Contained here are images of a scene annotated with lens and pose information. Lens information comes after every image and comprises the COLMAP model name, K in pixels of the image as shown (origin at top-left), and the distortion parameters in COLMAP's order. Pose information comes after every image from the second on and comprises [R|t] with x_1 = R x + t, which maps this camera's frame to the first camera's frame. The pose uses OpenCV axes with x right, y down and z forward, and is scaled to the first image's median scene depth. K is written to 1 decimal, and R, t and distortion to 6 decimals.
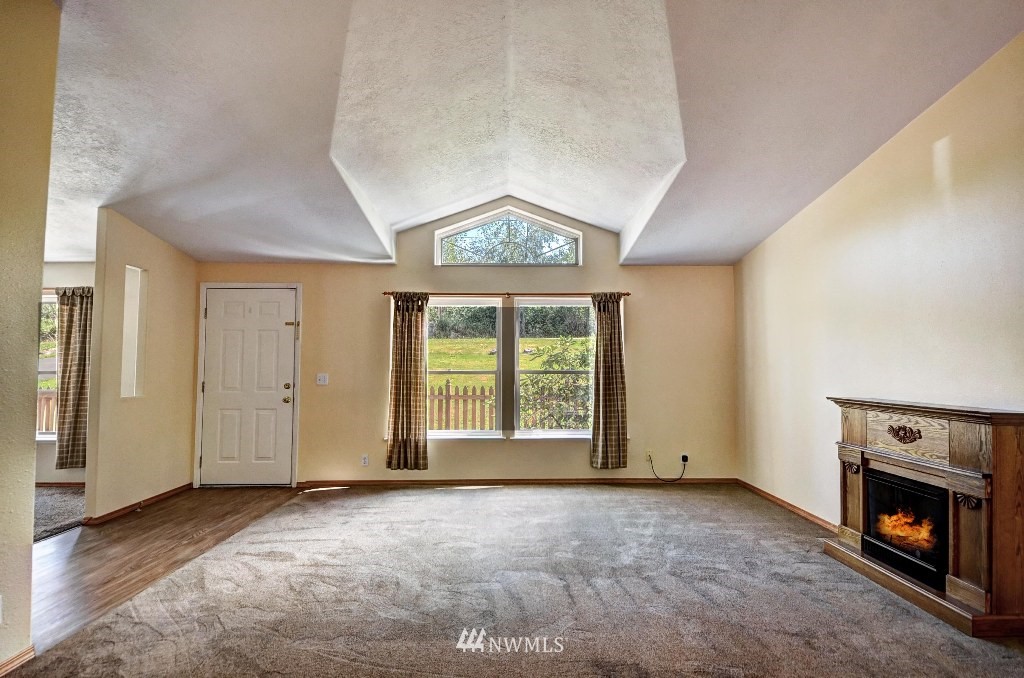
lens RADIAL K [[511.6, 0, 519.7], [0, 511.6, 337.9], [0, 0, 1]] dist [0.004067, -0.003540]
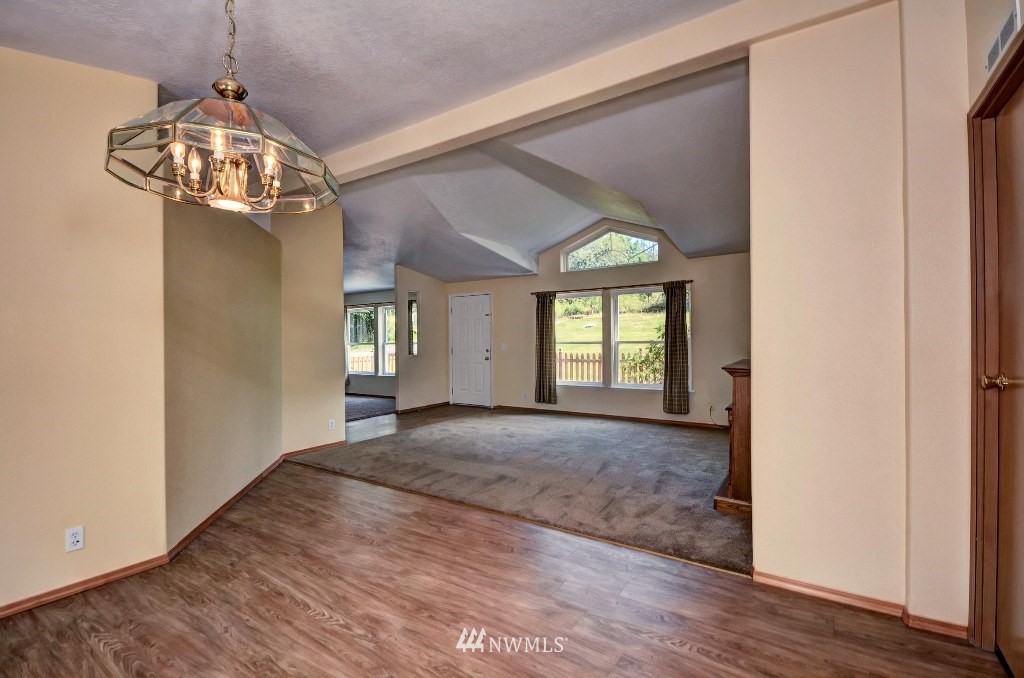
lens RADIAL K [[450.7, 0, 511.8], [0, 450.7, 341.3], [0, 0, 1]] dist [0.003738, -0.001578]
pose [[0.816948, -0.006178, -0.576678, 0.508128], [0.044874, 0.997592, 0.052883, -0.015656], [0.574963, -0.069080, 0.815258, -0.202841]]
